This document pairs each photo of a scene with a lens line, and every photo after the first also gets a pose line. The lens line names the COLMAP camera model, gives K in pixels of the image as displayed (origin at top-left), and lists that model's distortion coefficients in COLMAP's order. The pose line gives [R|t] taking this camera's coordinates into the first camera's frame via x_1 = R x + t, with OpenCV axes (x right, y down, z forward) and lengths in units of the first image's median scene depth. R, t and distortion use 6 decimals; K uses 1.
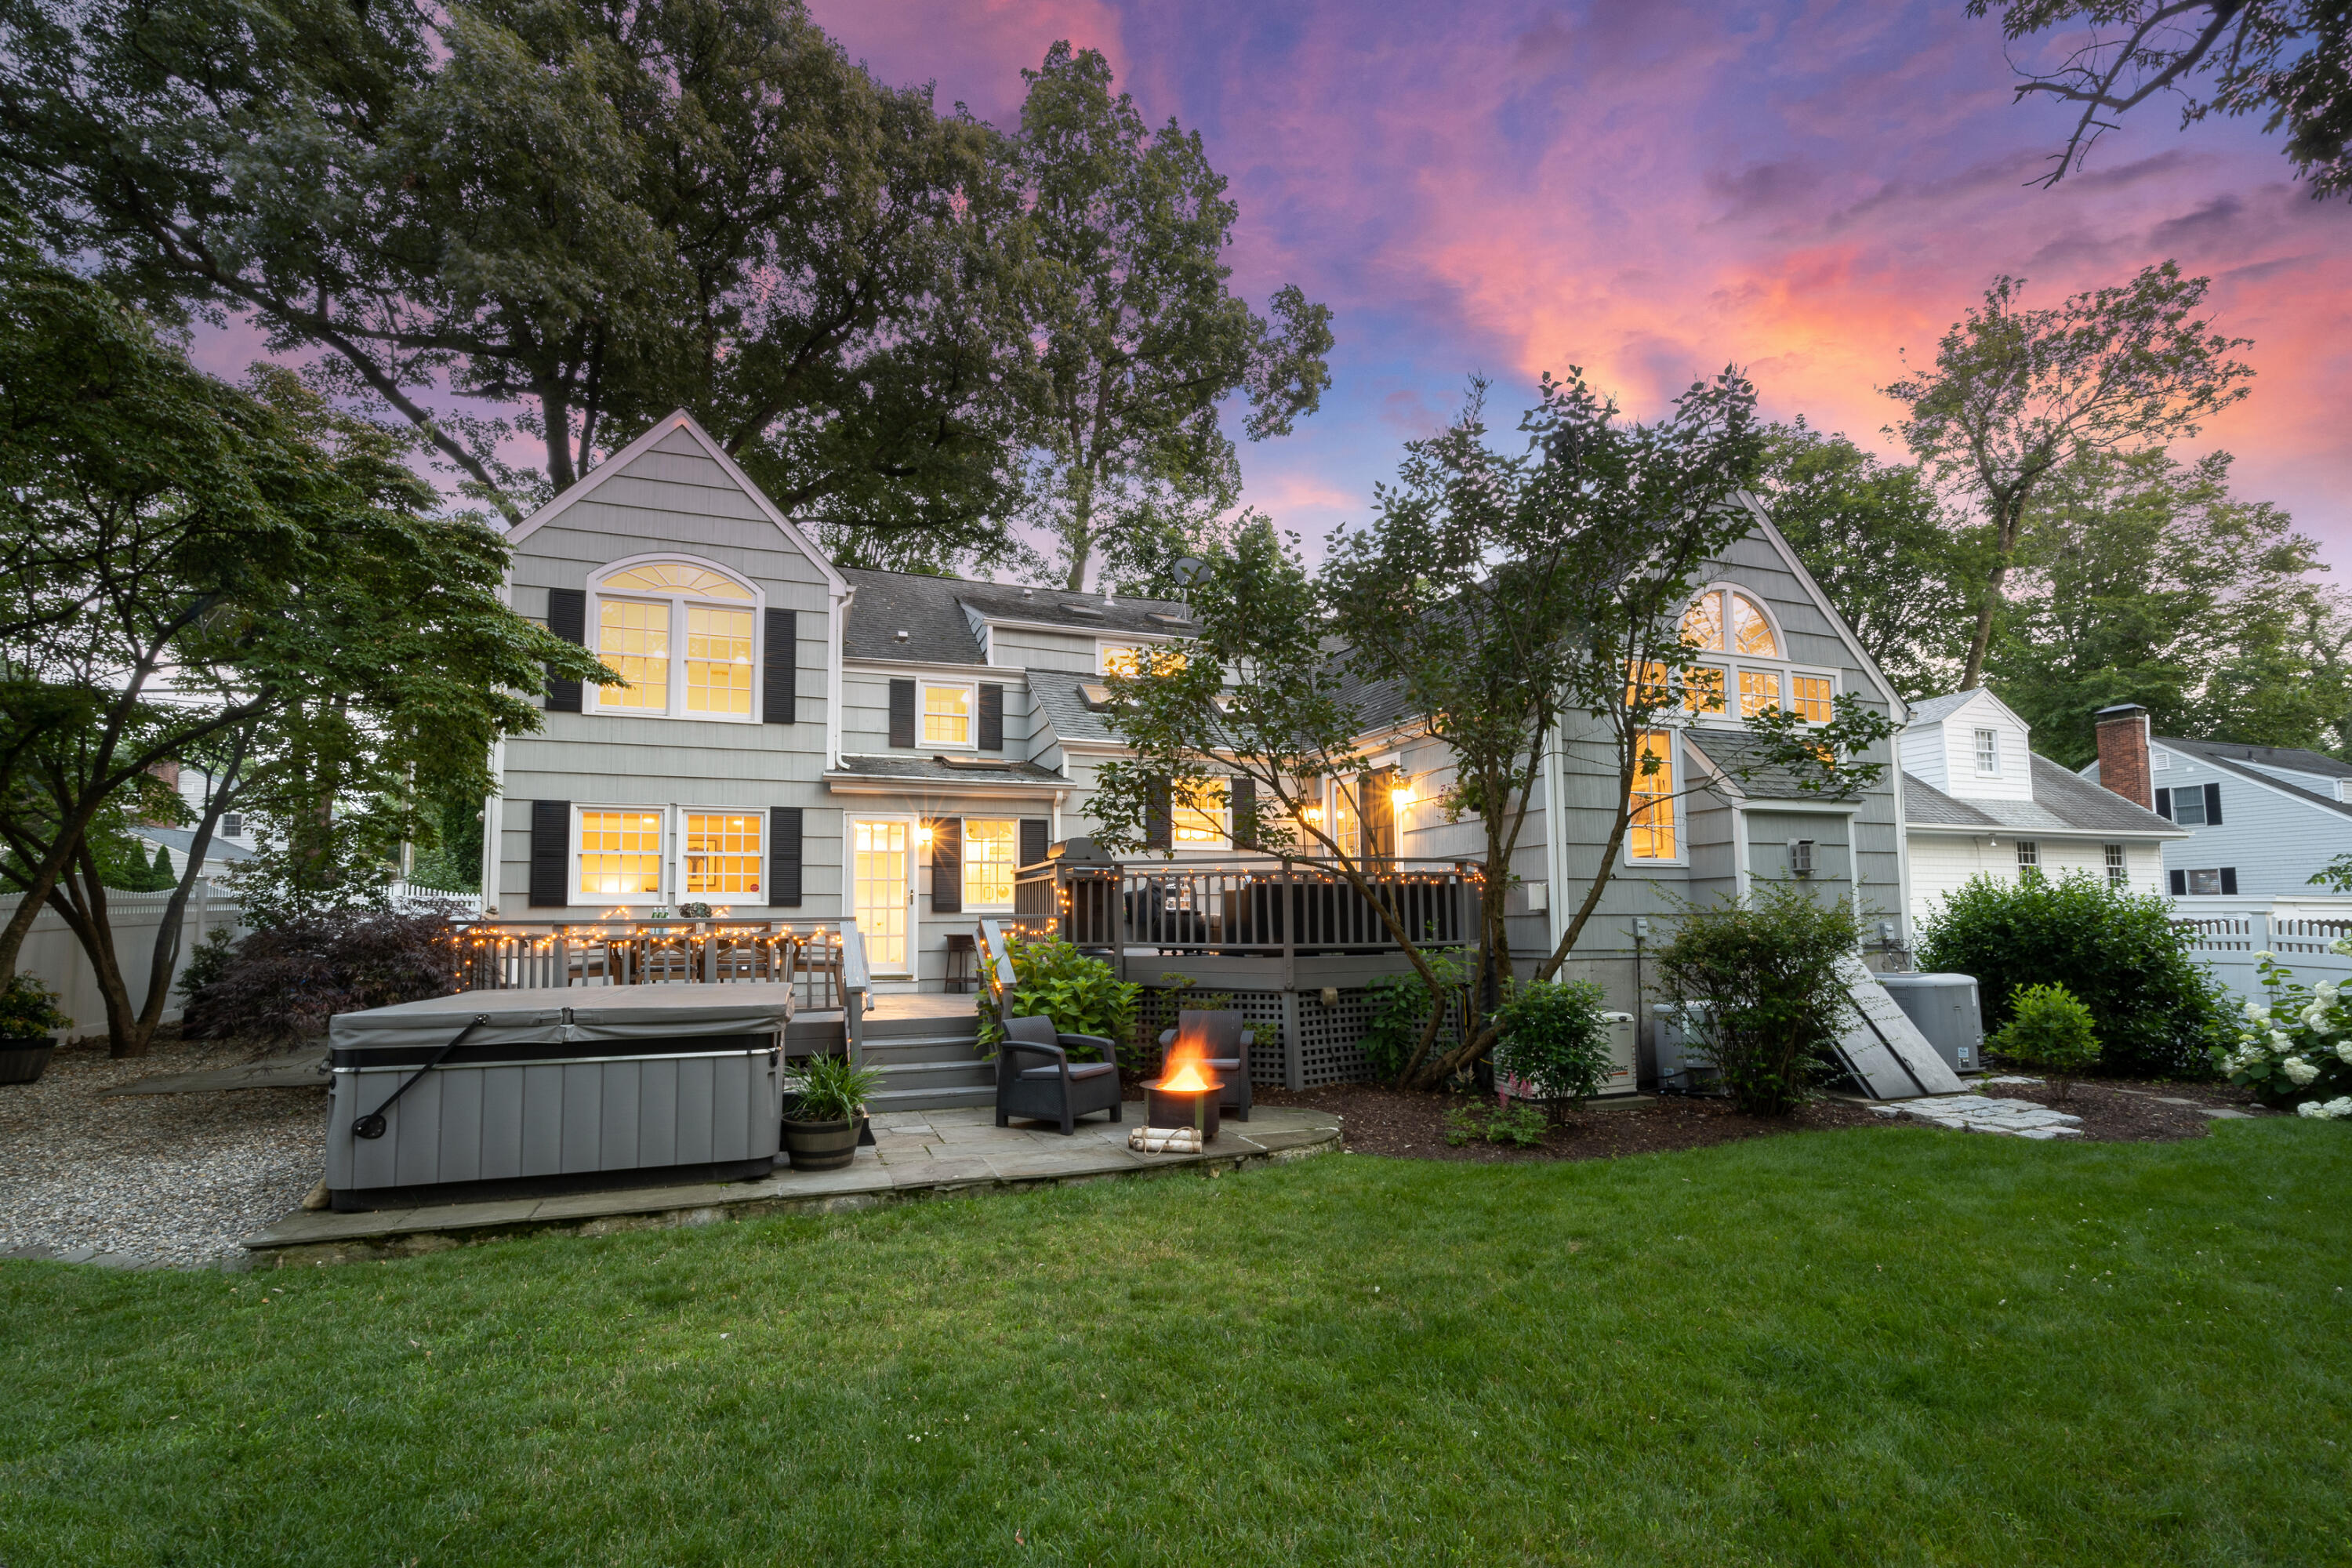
lens RADIAL K [[1060.6, 0, 1160.5], [0, 1060.6, 784.4], [0, 0, 1]] dist [-0.001187, -0.000051]
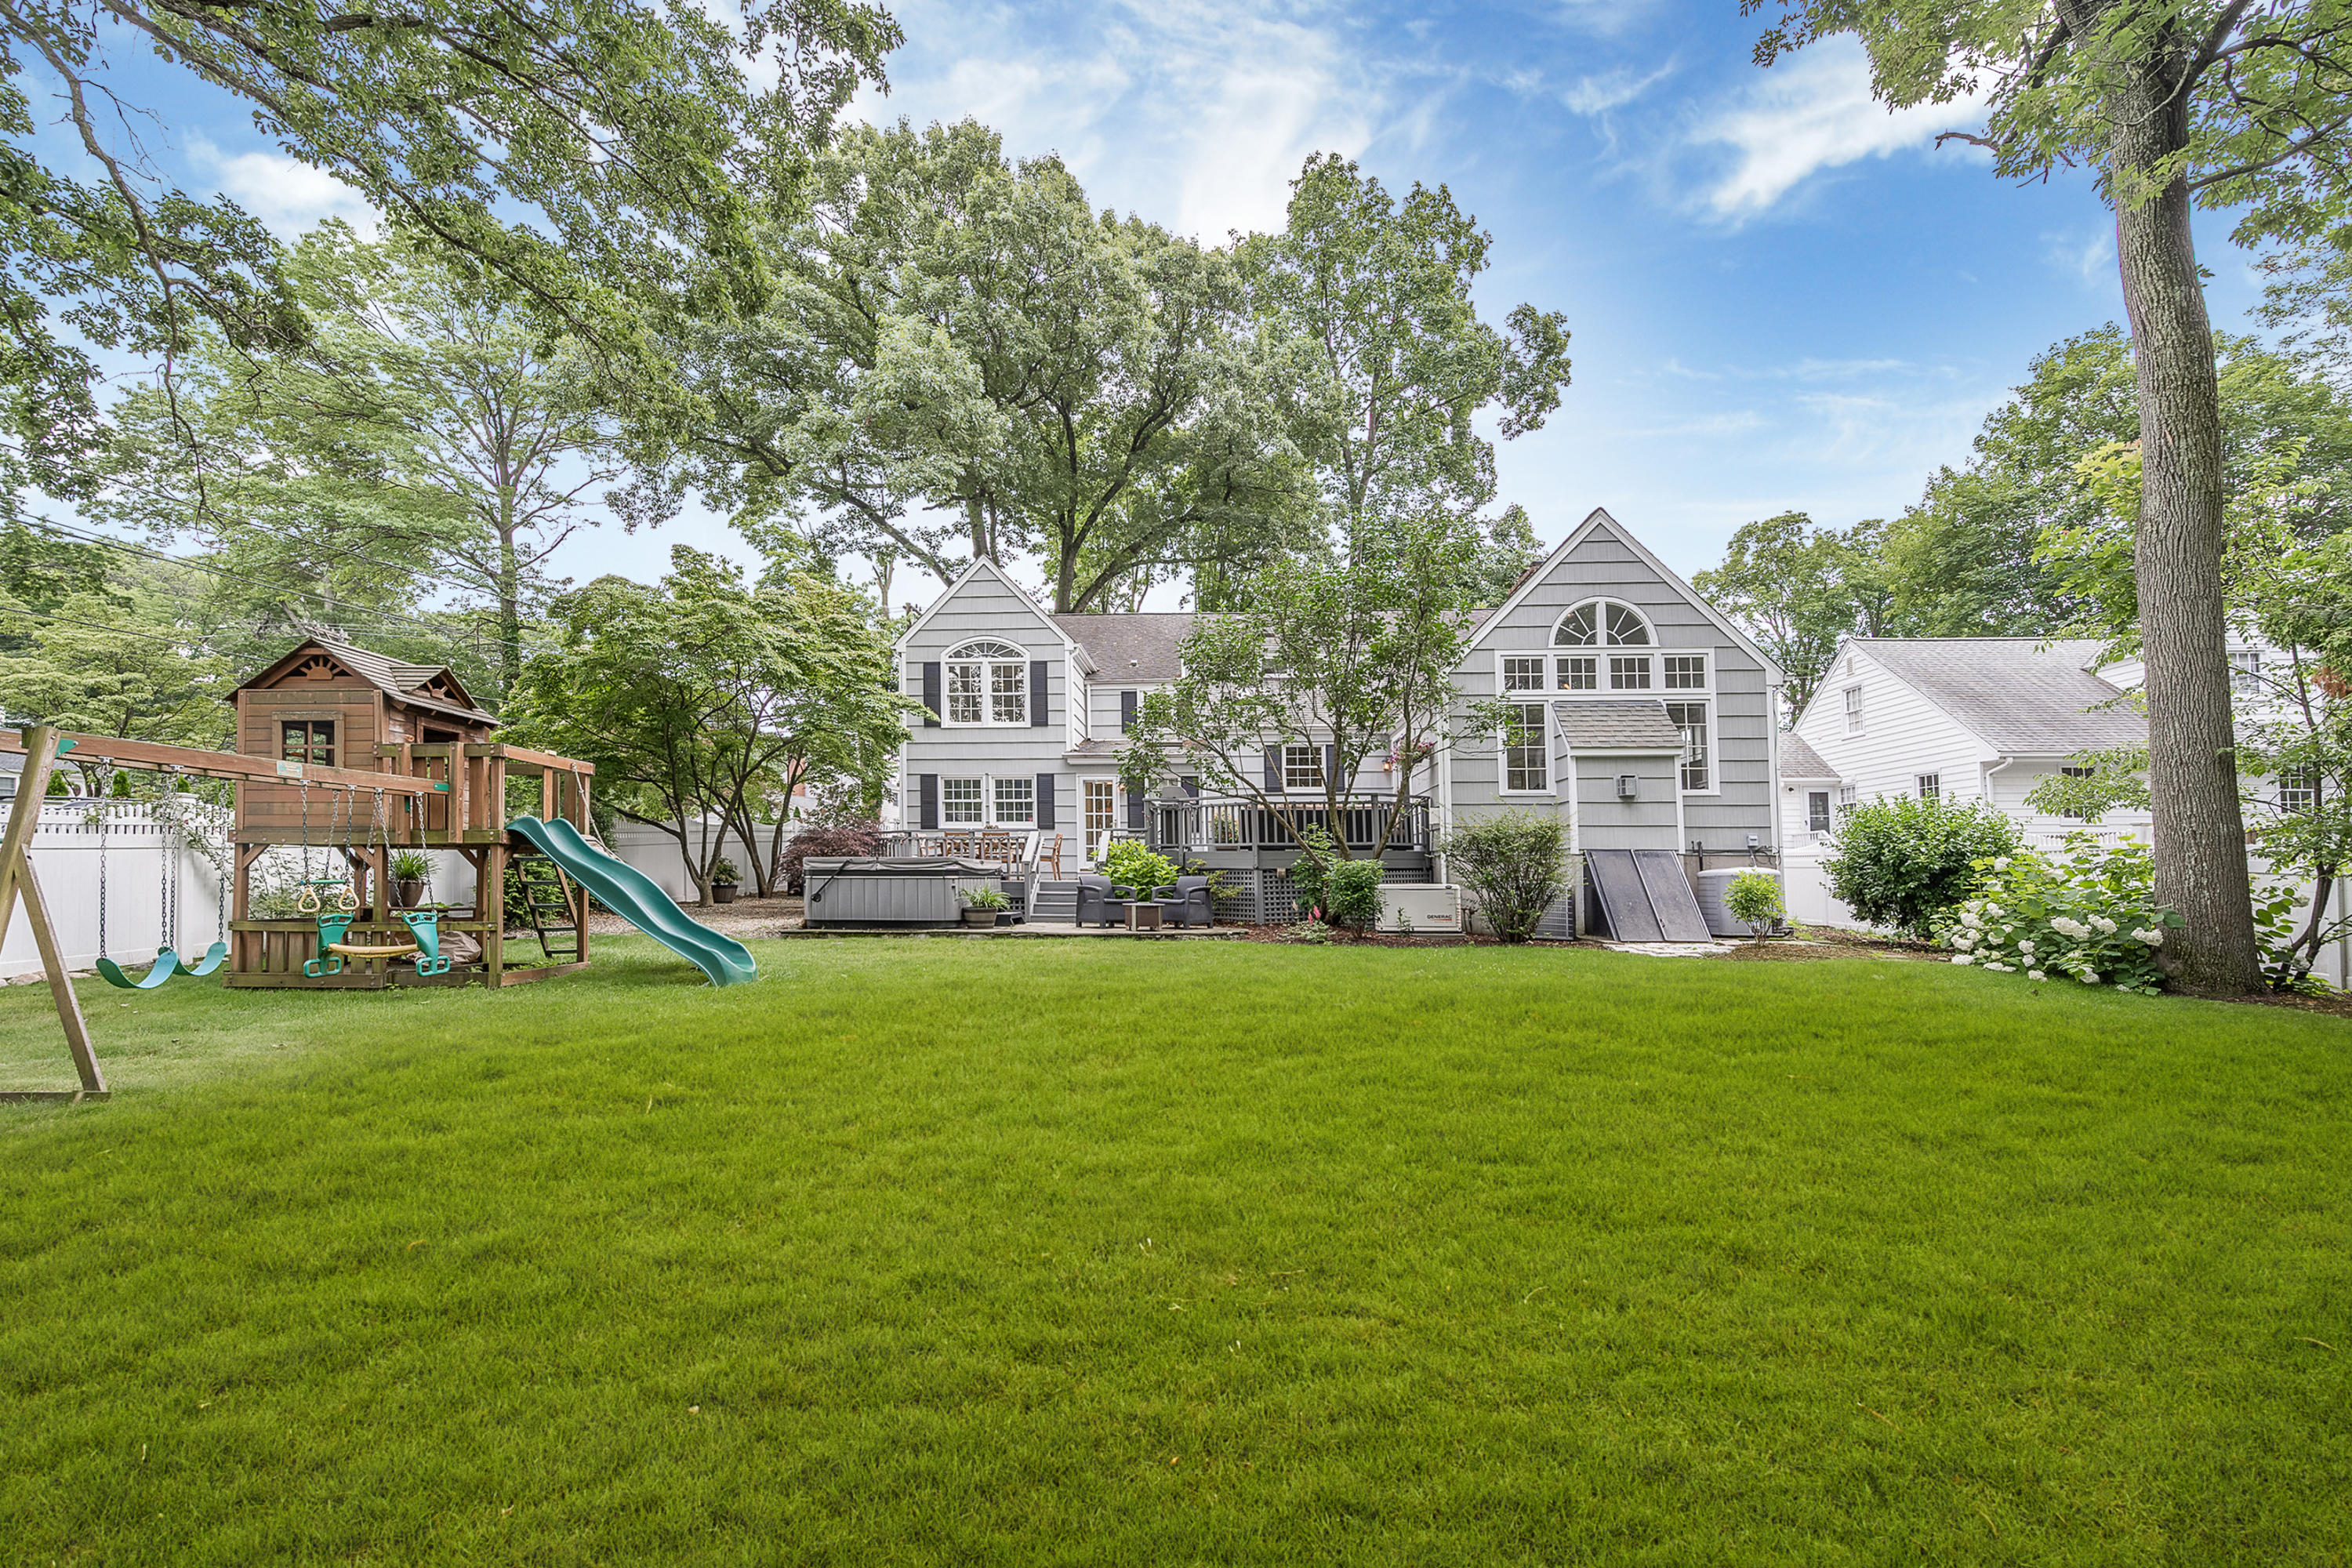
lens RADIAL K [[934.6, 0, 1164.4], [0, 934.6, 799.0], [0, 0, 1]] dist [-0.001654, -0.000728]
pose [[0.924349, -0.019032, -0.381074, 0.416853], [0.039941, 0.998094, 0.047035, -0.001424], [0.379452, -0.058697, 0.923347, -0.357826]]
